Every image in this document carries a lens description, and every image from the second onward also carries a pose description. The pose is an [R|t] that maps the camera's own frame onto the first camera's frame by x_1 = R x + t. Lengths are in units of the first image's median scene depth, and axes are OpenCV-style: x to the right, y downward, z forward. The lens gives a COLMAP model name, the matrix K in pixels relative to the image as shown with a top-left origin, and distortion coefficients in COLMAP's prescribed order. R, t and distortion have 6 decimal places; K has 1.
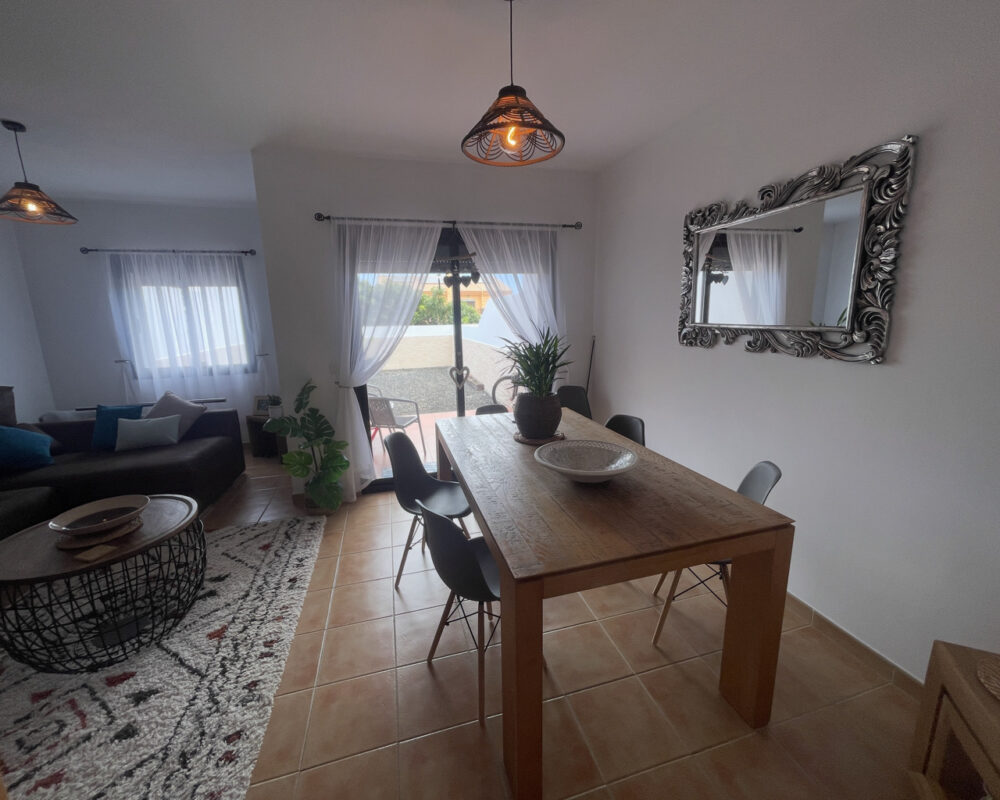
lens RADIAL K [[402.8, 0, 496.8], [0, 402.8, 393.6], [0, 0, 1]] dist [-0.001878, 0.000424]
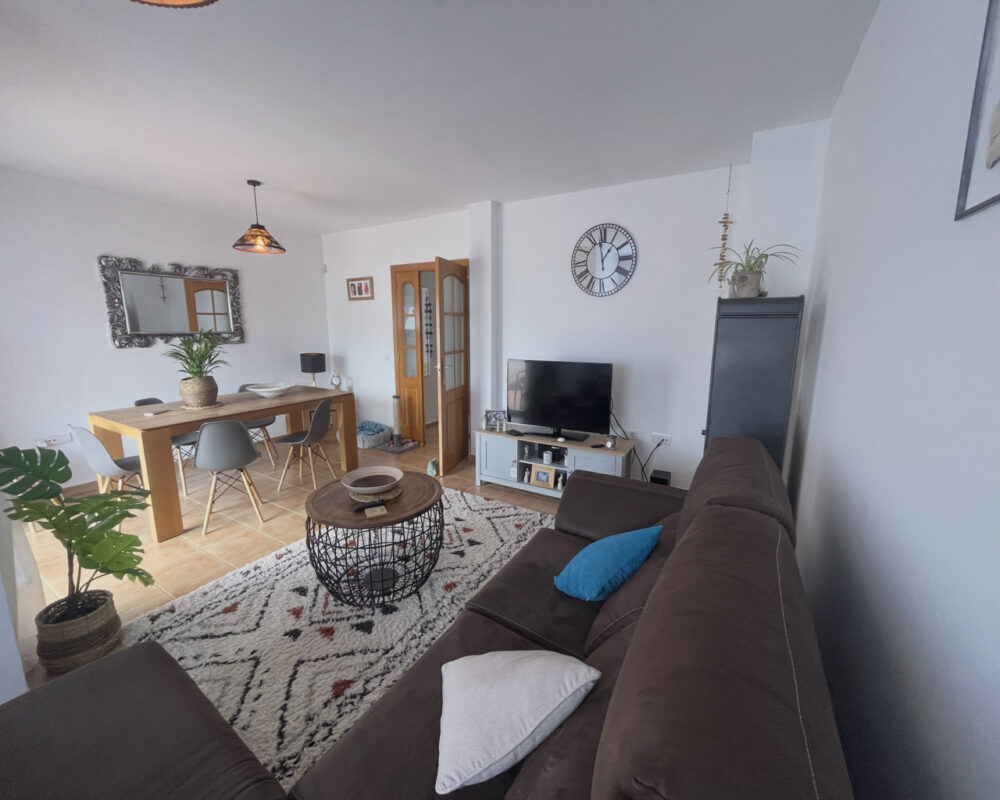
lens RADIAL K [[402.8, 0, 496.8], [0, 402.8, 393.6], [0, 0, 1]] dist [-0.001878, 0.000424]
pose [[-0.699460, -0.101875, 0.707373, -1.619363], [0.151647, 0.946092, 0.286205, -0.186097], [-0.698397, 0.307460, -0.646304, 1.127415]]
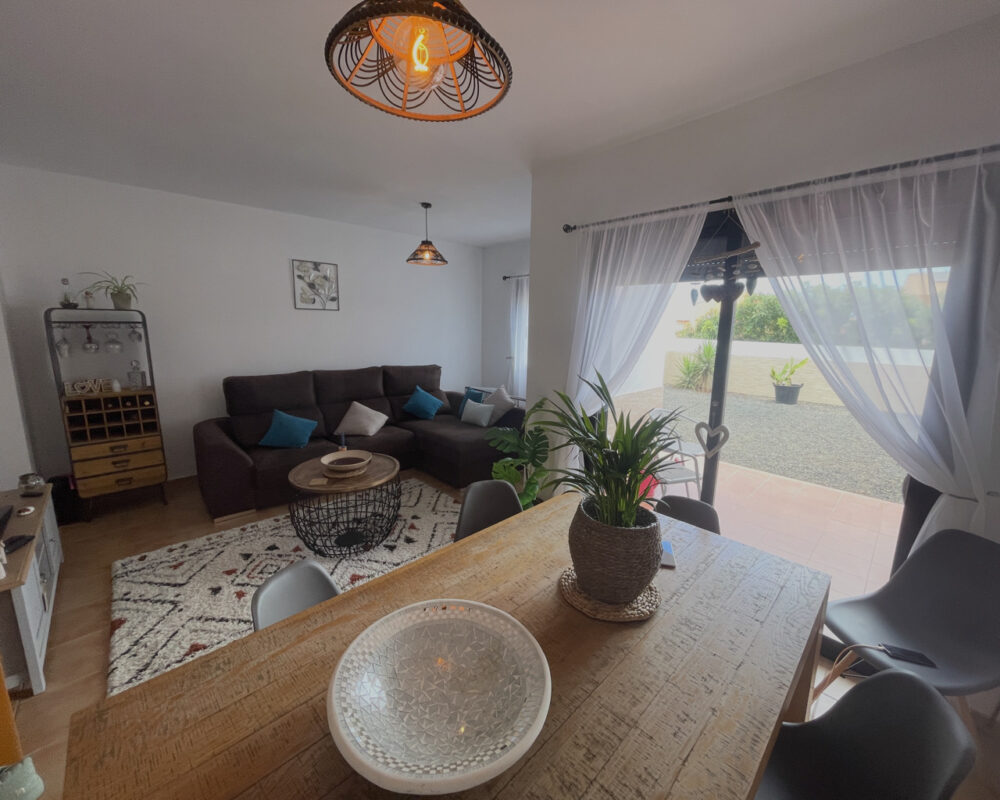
lens RADIAL K [[402.8, 0, 496.8], [0, 402.8, 393.6], [0, 0, 1]] dist [-0.001878, 0.000424]
pose [[0.469994, 0.184010, -0.863276, 0.423556], [-0.197926, 0.975094, 0.100087, -0.159290], [0.860192, 0.123824, 0.494709, 0.548294]]
